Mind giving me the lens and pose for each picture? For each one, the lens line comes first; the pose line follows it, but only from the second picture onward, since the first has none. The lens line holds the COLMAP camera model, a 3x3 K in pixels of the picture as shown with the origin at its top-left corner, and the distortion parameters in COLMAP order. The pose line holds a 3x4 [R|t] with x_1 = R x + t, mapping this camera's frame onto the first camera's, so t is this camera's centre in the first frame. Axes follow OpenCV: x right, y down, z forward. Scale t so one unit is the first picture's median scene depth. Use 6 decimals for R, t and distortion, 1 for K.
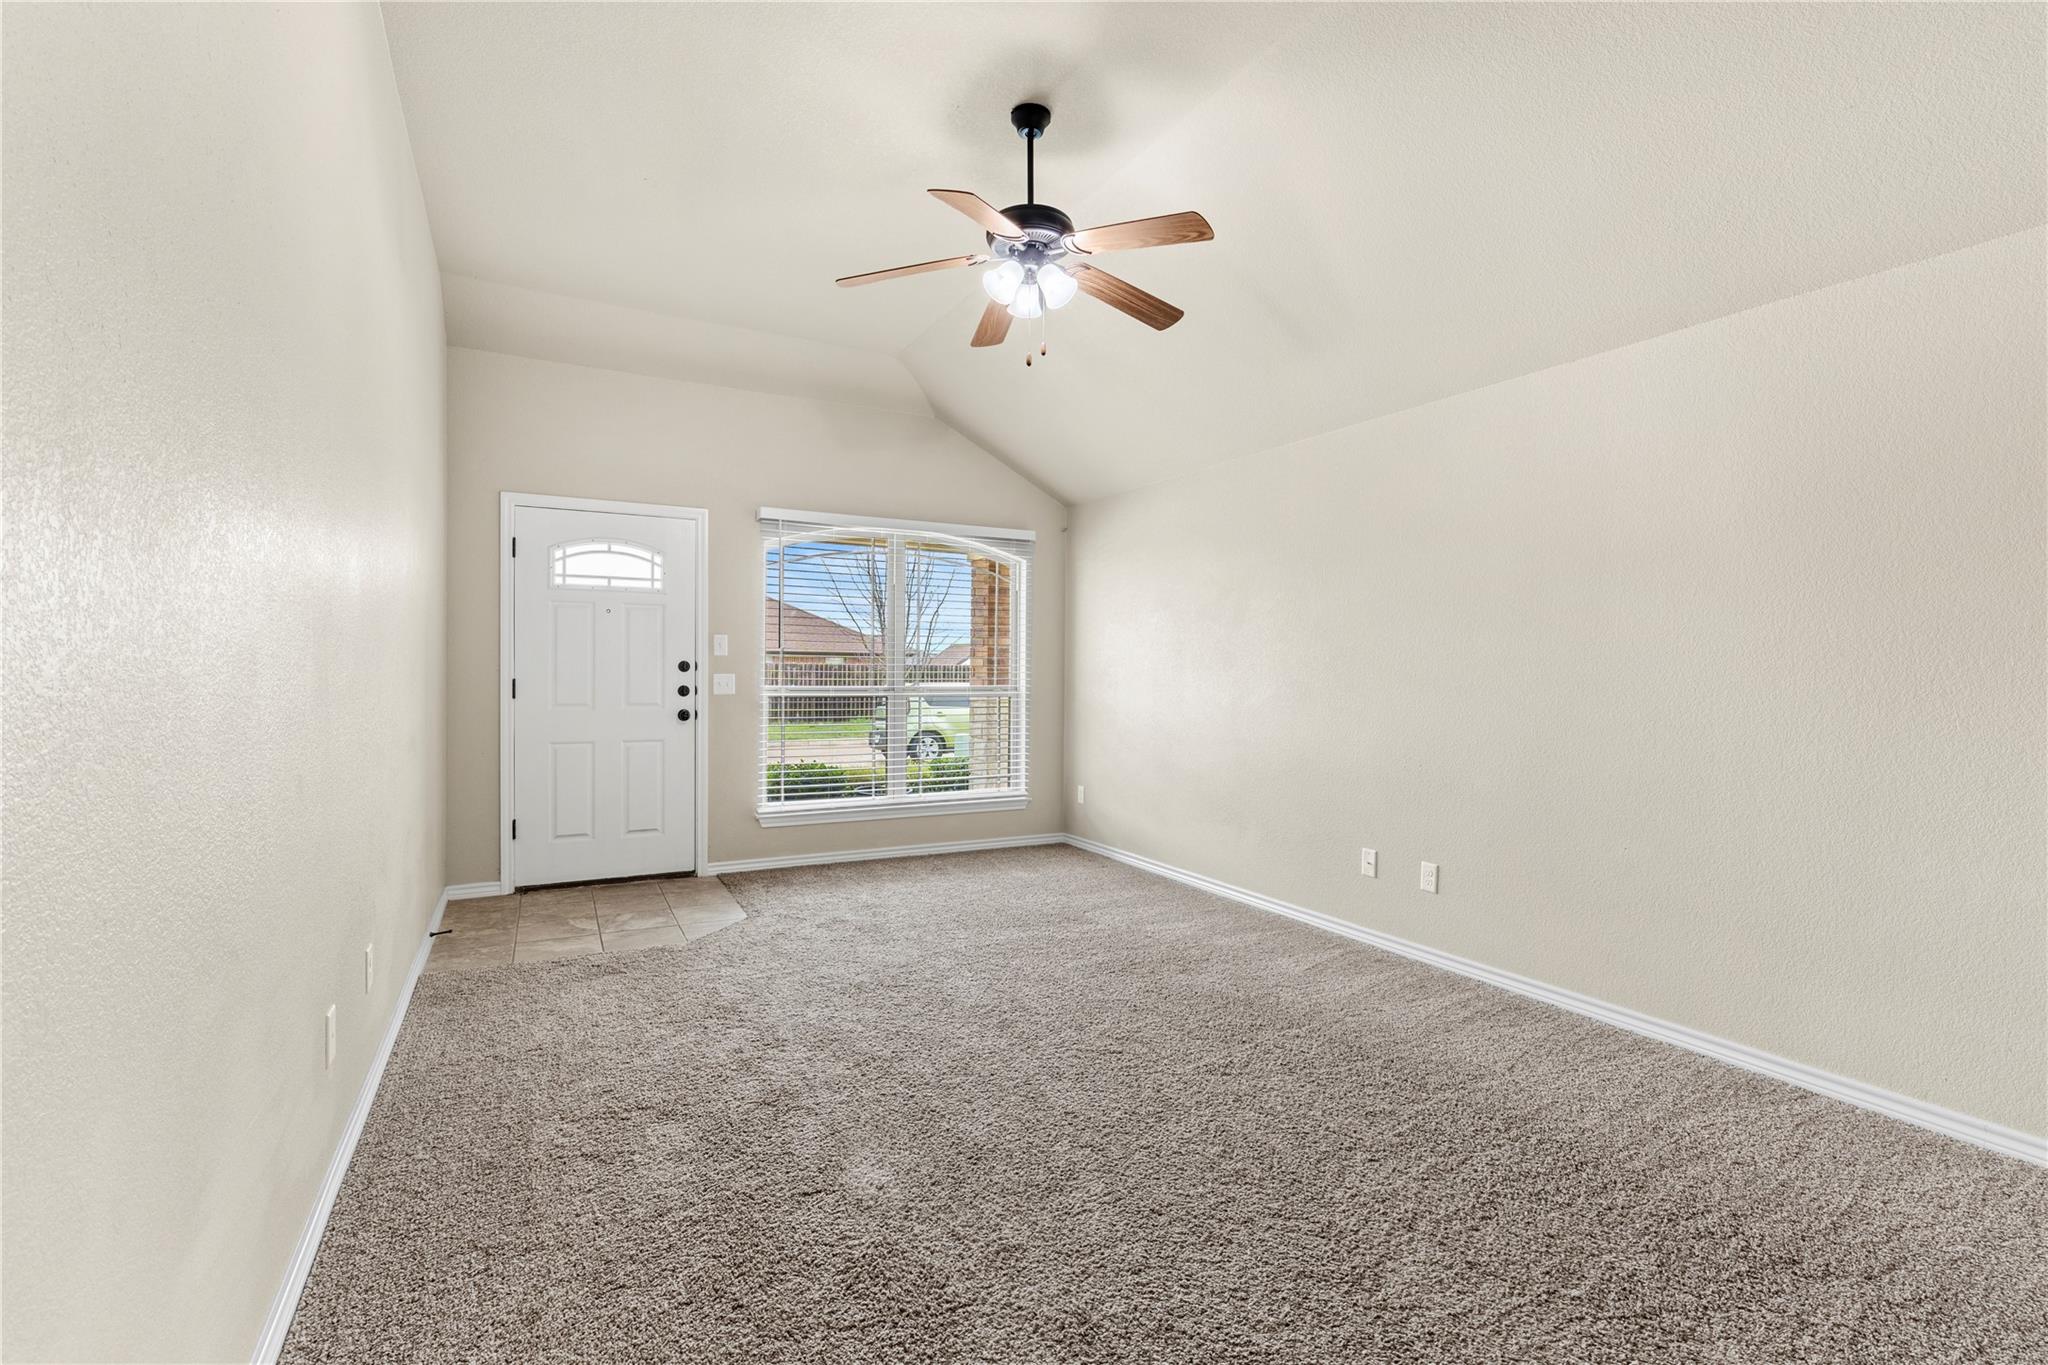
lens RADIAL K [[917.6, 0, 1024.1], [0, 917.6, 675.3], [0, 0, 1]] dist [-0.003330, 0.000653]
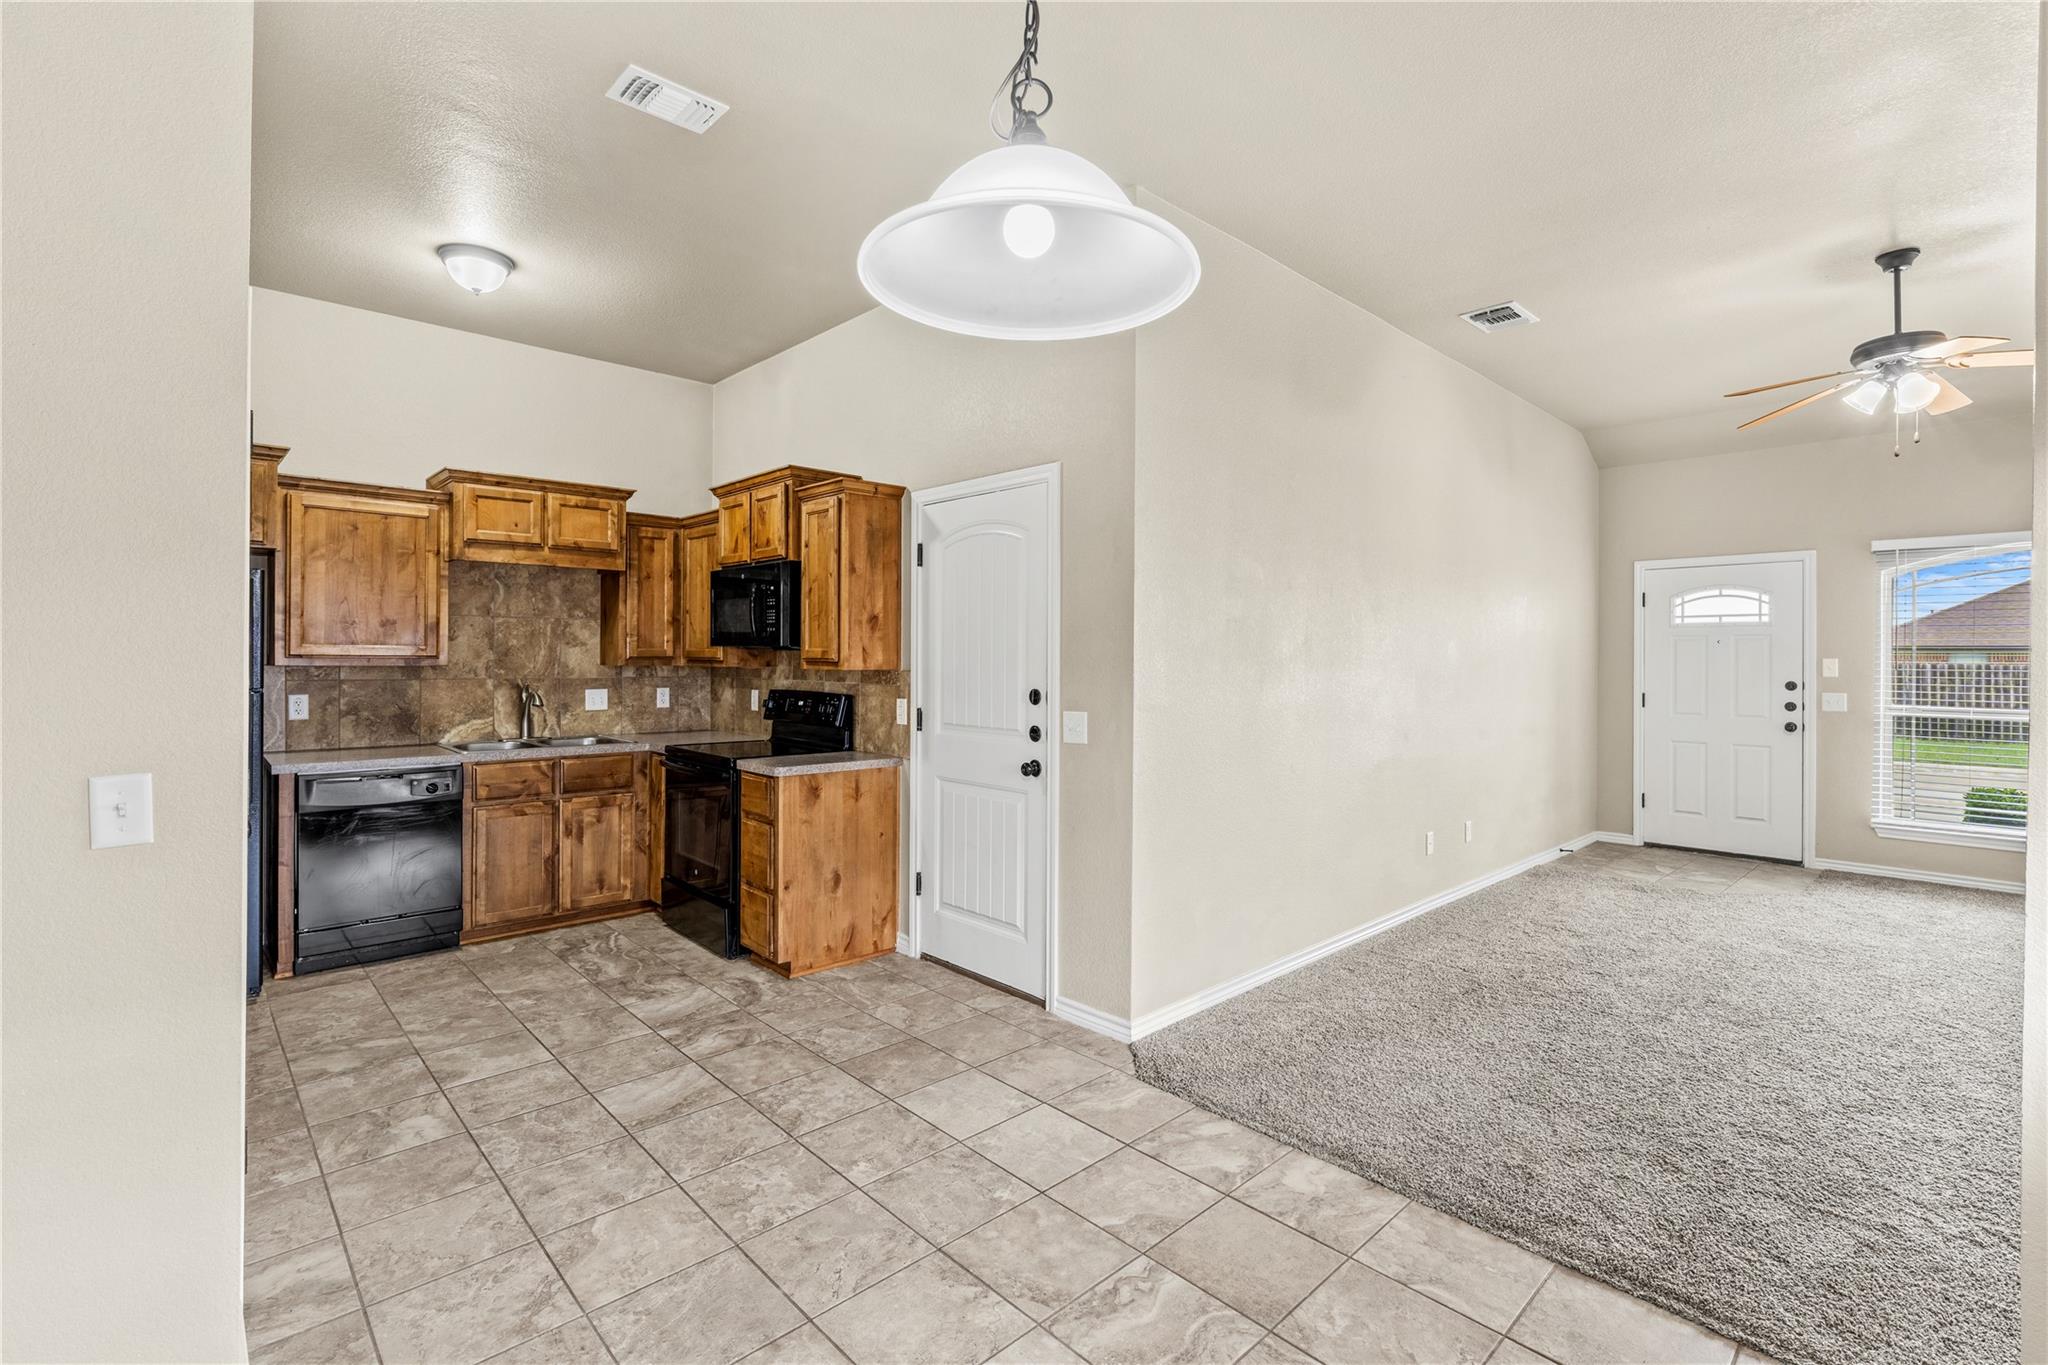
lens RADIAL K [[923.6, 0, 1025.2], [0, 923.6, 661.3], [0, 0, 1]] dist [-0.003275, -0.000010]
pose [[0.260618, -0.002422, -0.965439, 0.527567], [-0.010803, 0.999927, -0.005425, -0.024920], [0.965381, 0.011843, 0.260573, -0.267710]]
